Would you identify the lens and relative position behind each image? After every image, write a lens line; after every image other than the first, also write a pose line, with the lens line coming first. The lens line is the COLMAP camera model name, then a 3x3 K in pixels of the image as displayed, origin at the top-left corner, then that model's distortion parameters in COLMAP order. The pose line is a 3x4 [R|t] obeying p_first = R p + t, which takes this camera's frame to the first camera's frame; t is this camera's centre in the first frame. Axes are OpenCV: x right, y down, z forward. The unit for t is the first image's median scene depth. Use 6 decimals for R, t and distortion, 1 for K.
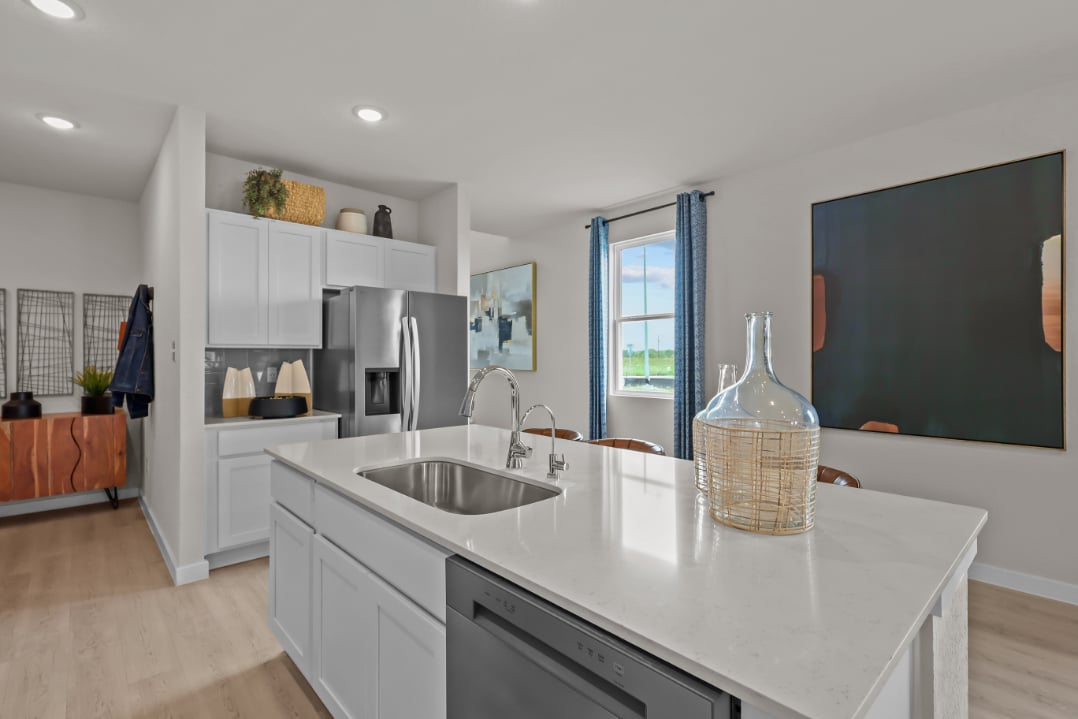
lens RADIAL K [[502.5, 0, 531.9], [0, 502.5, 356.2], [0, 0, 1]] dist [-0.003842, 0.001038]
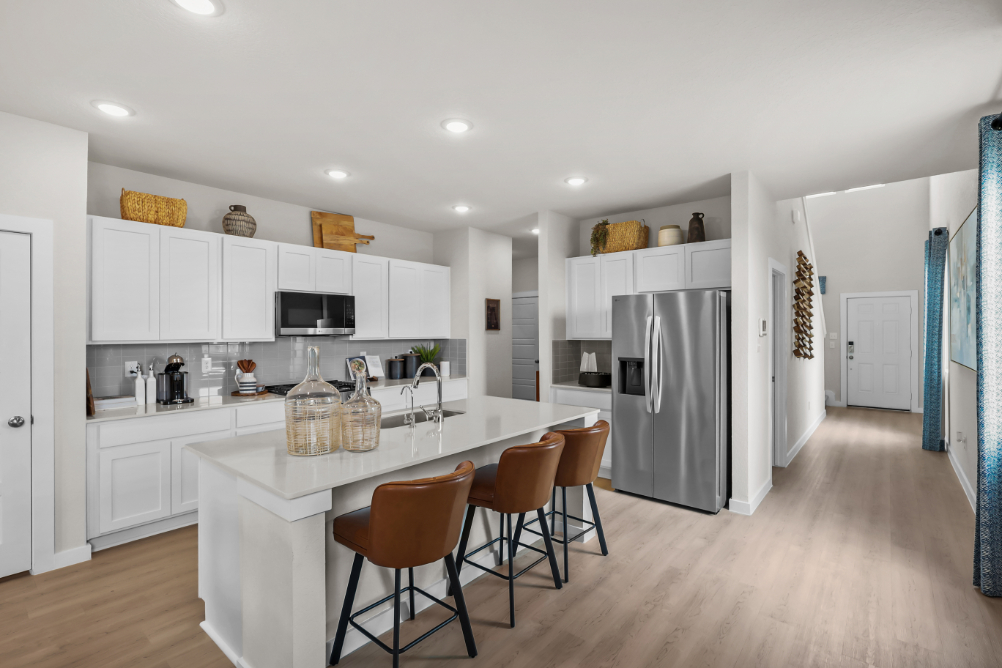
lens RADIAL K [[461.3, 0, 502.7], [0, 461.3, 331.4], [0, 0, 1]] dist [-0.000861, 0.000576]
pose [[0.136421, 0.000243, -0.990651, 0.761073], [0.007526, 0.999971, 0.001282, -0.044118], [0.990622, -0.007630, 0.136415, 0.485311]]
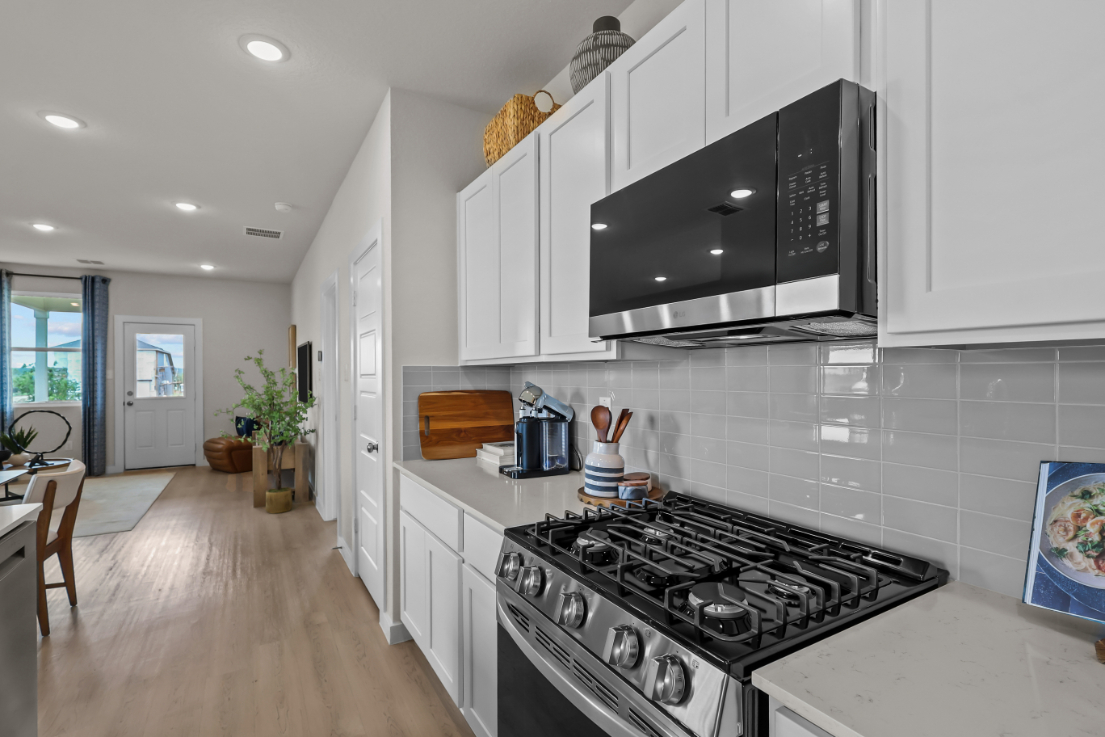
lens RADIAL K [[517.4, 0, 546.2], [0, 517.4, 381.9], [0, 0, 1]] dist [-0.001913, -0.000464]
pose [[-0.977356, 0.001138, 0.211599, -0.464199], [0.003200, 0.999951, 0.009406, -0.008306], [-0.211578, 0.009870, -0.977311, 0.513583]]
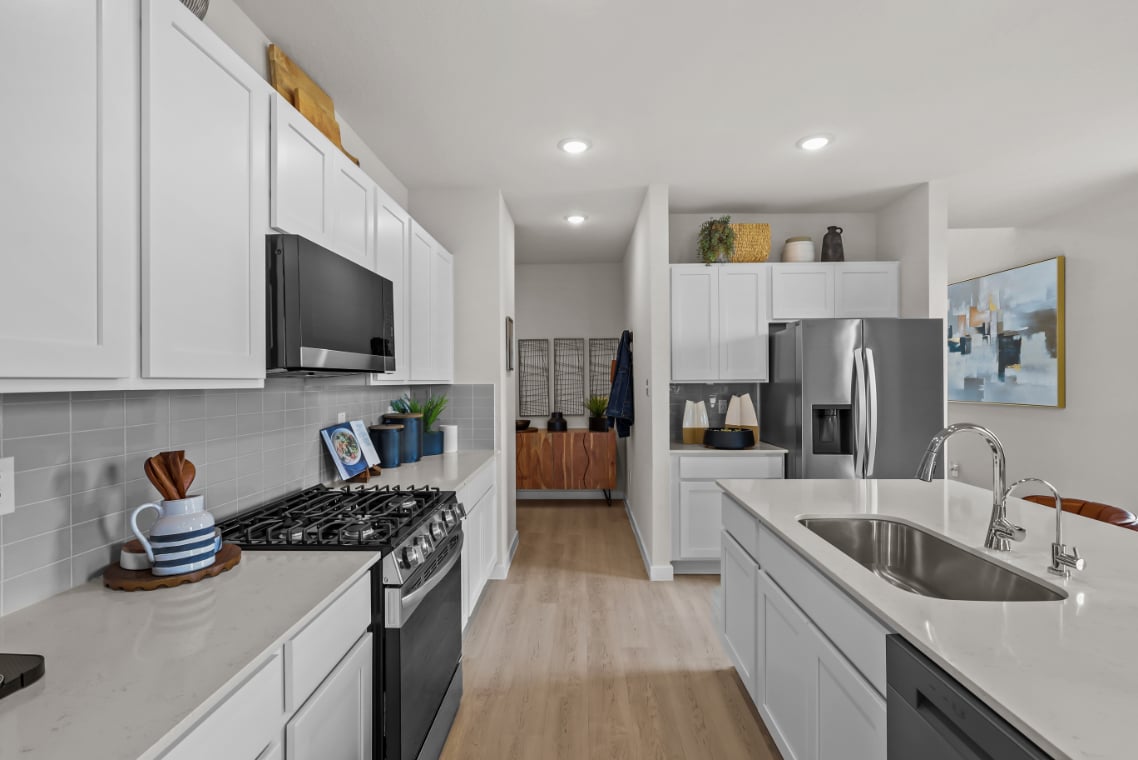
lens RADIAL K [[525.6, 0, 567.4], [0, 525.6, 382.9], [0, 0, 1]] dist [-0.001264, 0.001119]
pose [[0.720928, 0.000388, -0.693010, 0.024495], [0.008116, 0.999927, 0.009002, -0.027933], [0.692963, -0.012114, 0.720871, -0.044381]]
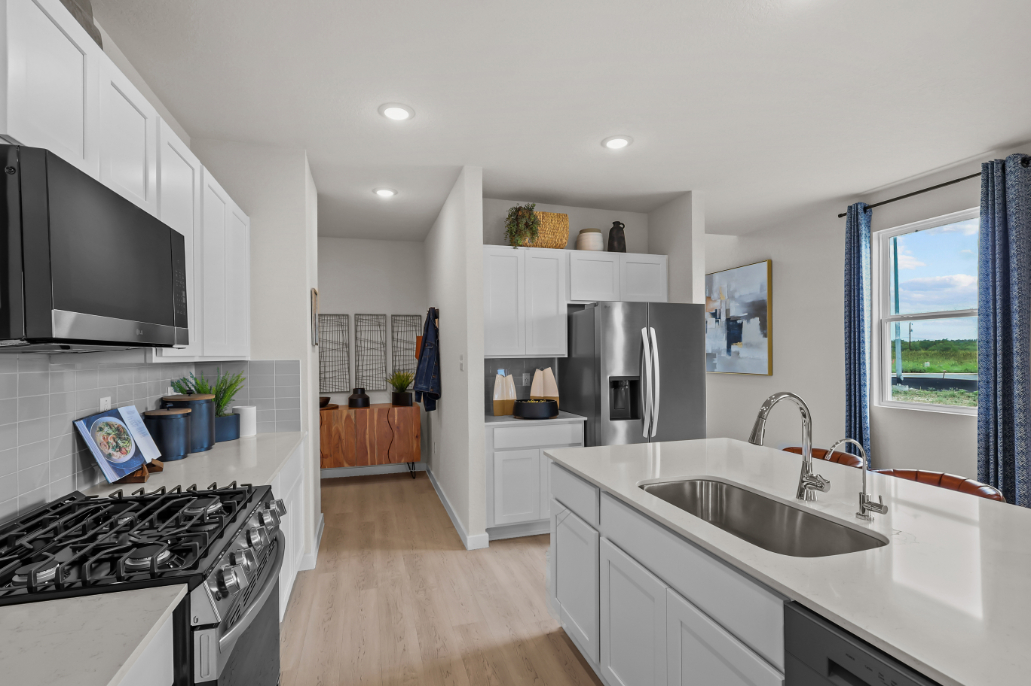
lens RADIAL K [[479.7, 0, 514.3], [0, 479.7, 357.8], [0, 0, 1]] dist [-0.000970, 0.000665]
pose [[0.903957, -0.004106, -0.427604, -0.066699], [0.009911, 0.999886, 0.011352, -0.027861], [0.427509, -0.014500, 0.903895, -0.022889]]
